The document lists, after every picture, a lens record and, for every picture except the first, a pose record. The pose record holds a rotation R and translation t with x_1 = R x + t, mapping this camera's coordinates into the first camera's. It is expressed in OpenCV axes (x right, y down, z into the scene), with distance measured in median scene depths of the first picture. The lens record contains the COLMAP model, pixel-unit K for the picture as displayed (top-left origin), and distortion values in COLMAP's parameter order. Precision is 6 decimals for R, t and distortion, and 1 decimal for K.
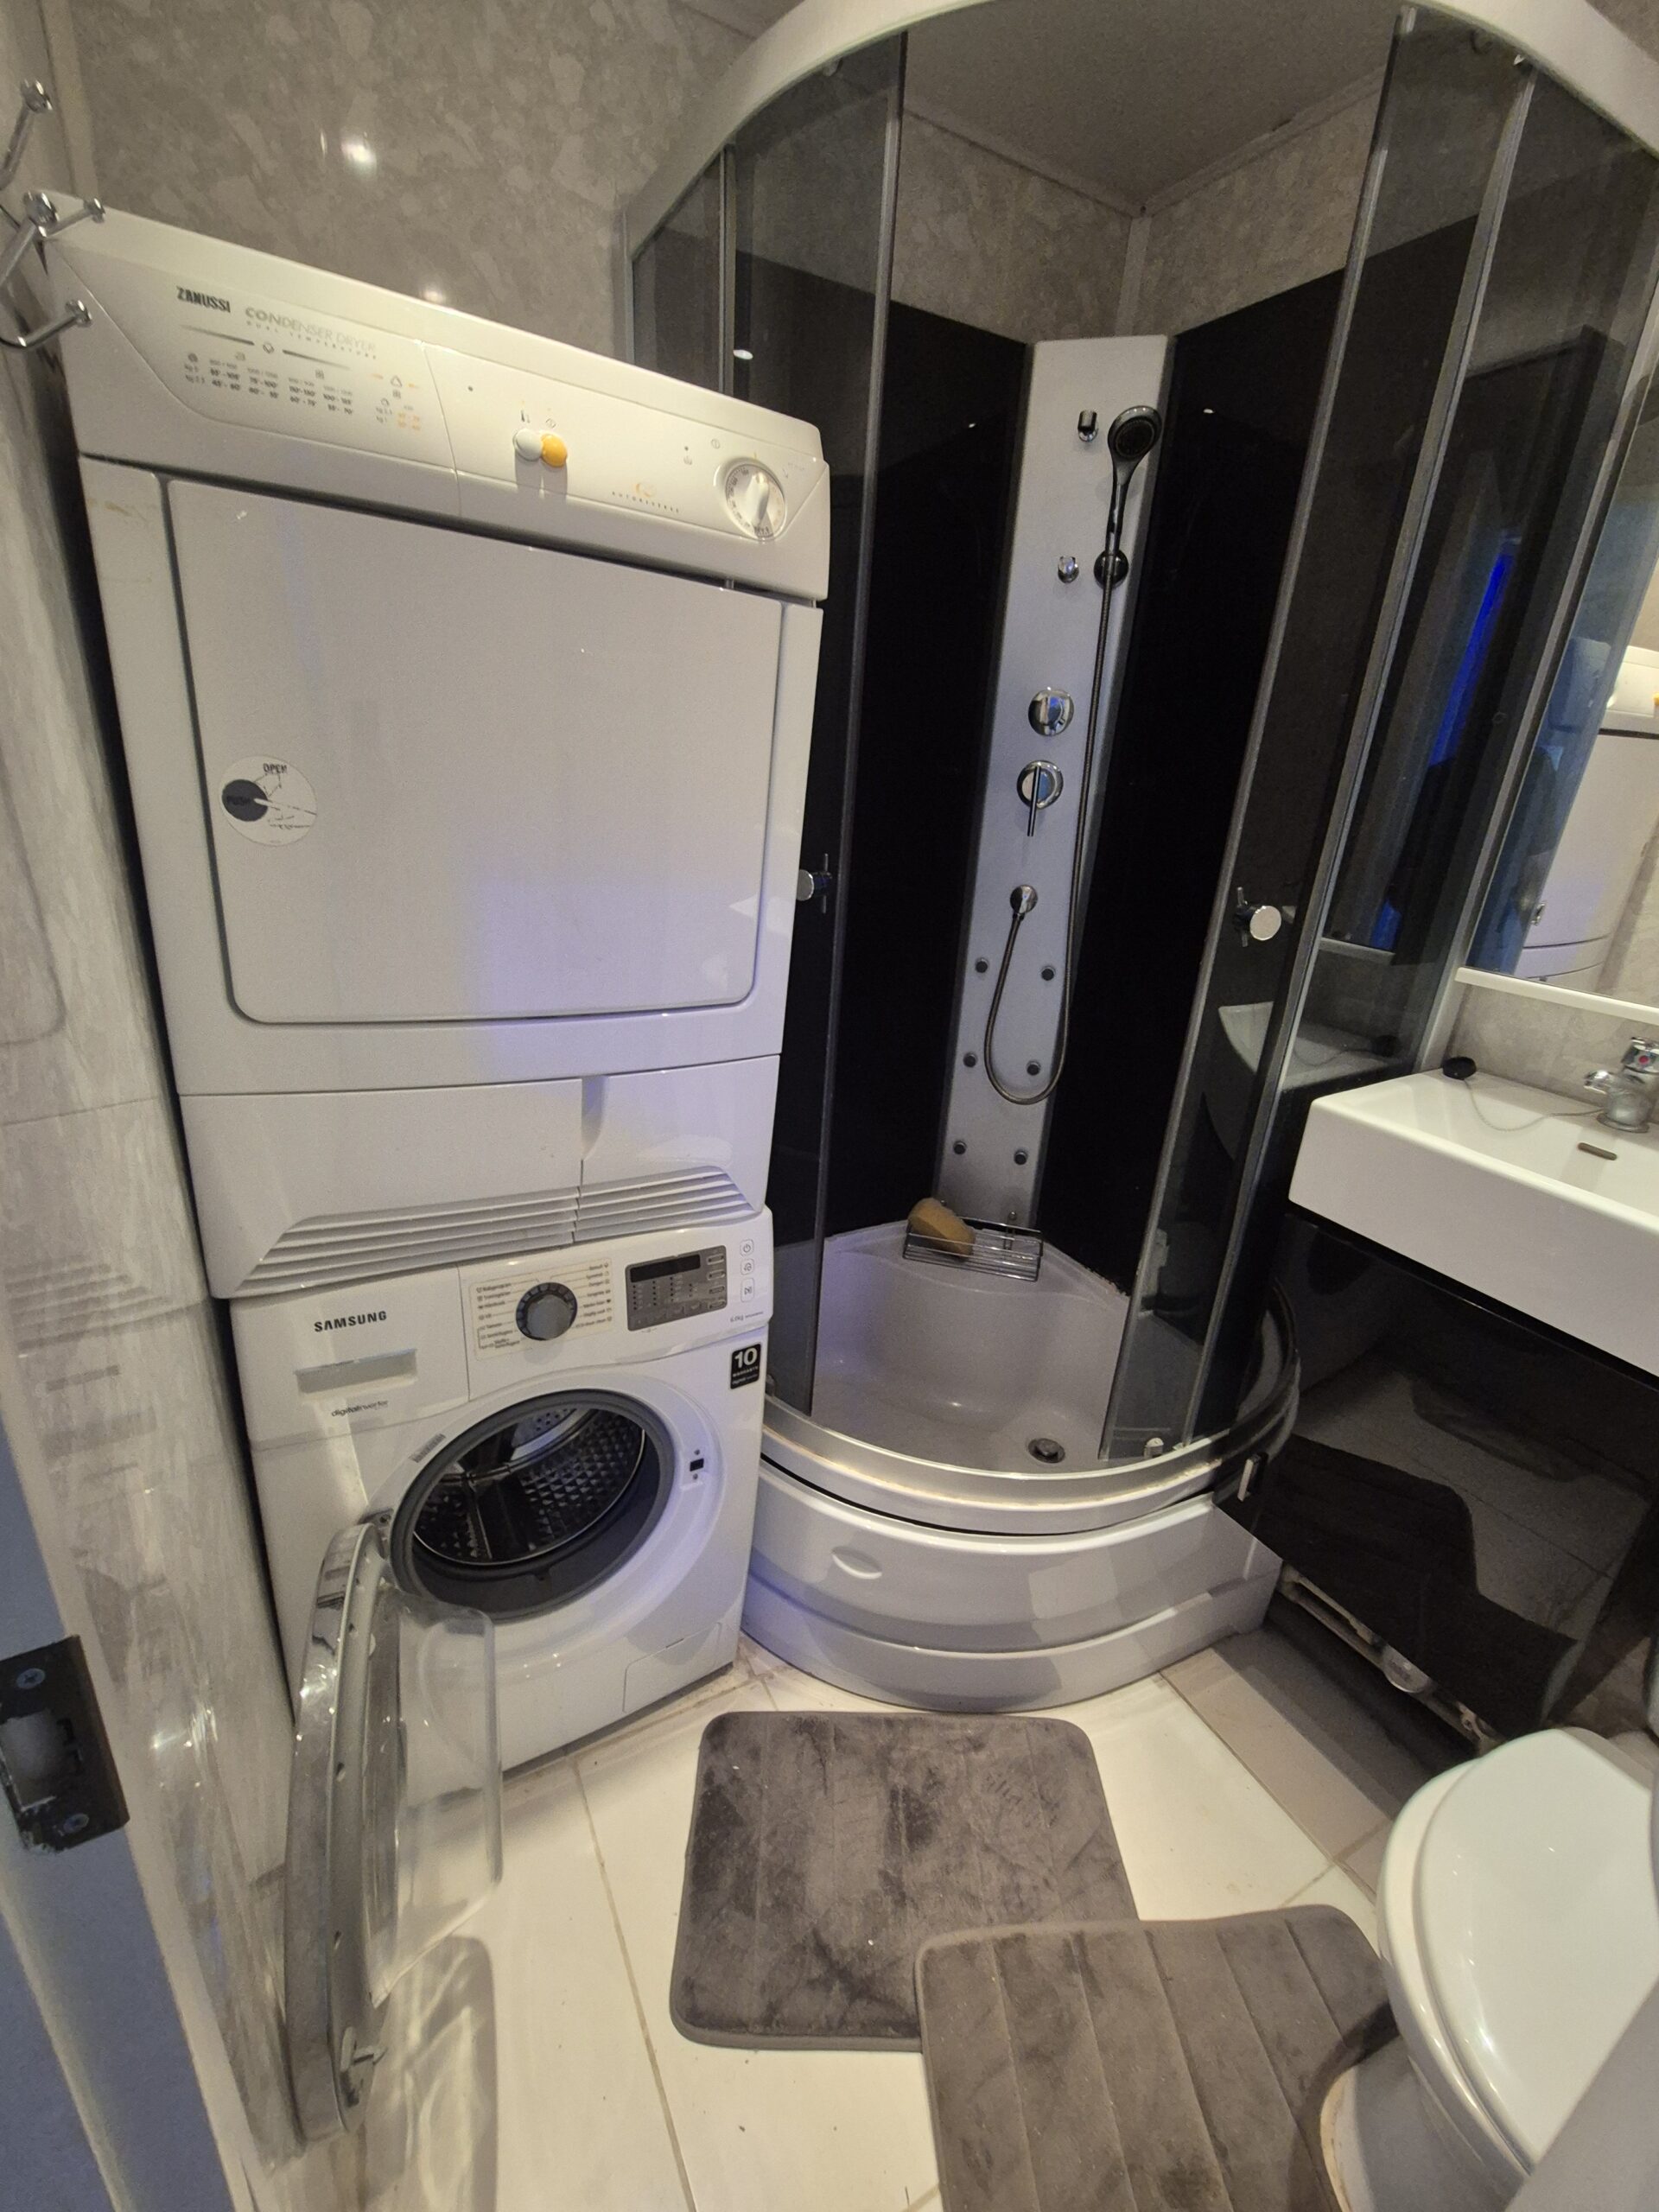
lens RADIAL K [[911.4, 0, 827.4], [0, 911.4, 1102.6], [0, 0, 1]] dist [-0.000657, 0.000722]
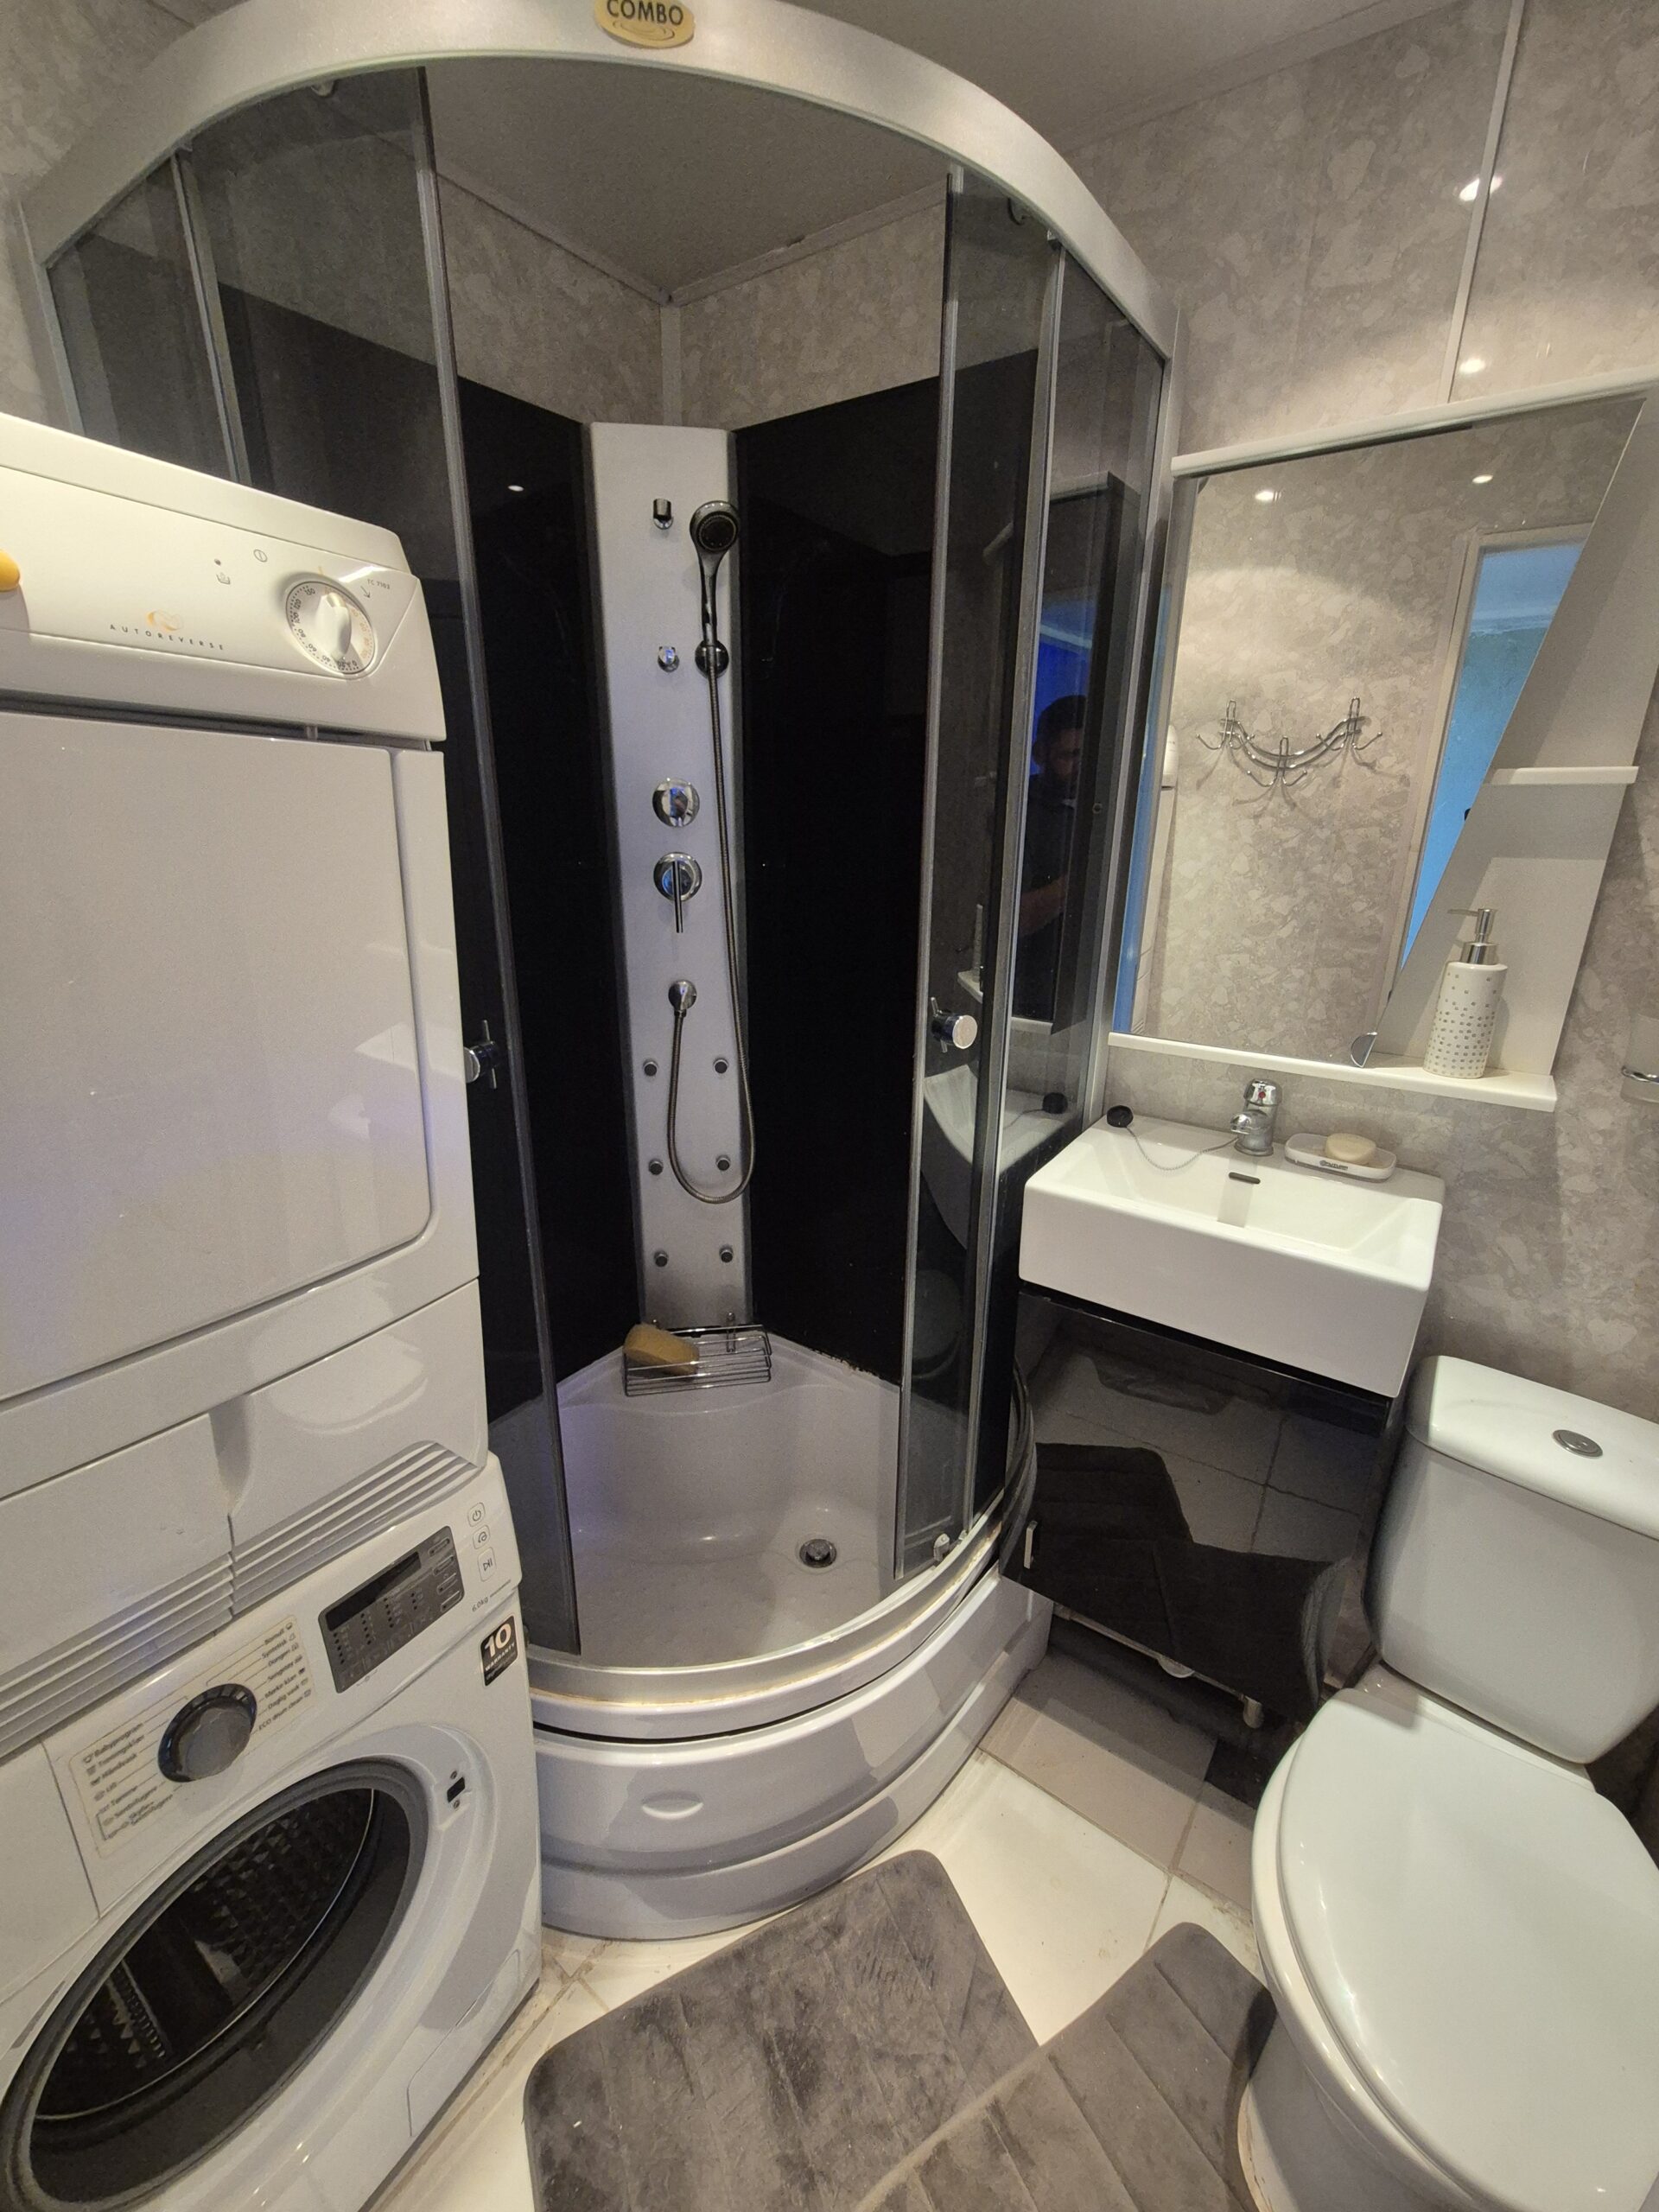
lens RADIAL K [[911.4, 0, 827.4], [0, 911.4, 1106.2], [0, 0, 1]] dist [-0.000657, 0.000722]
pose [[0.905854, -0.184520, 0.381288, -0.045017], [0.196856, 0.980409, 0.006774, -0.128493], [-0.375068, 0.068922, 0.924432, 0.114222]]
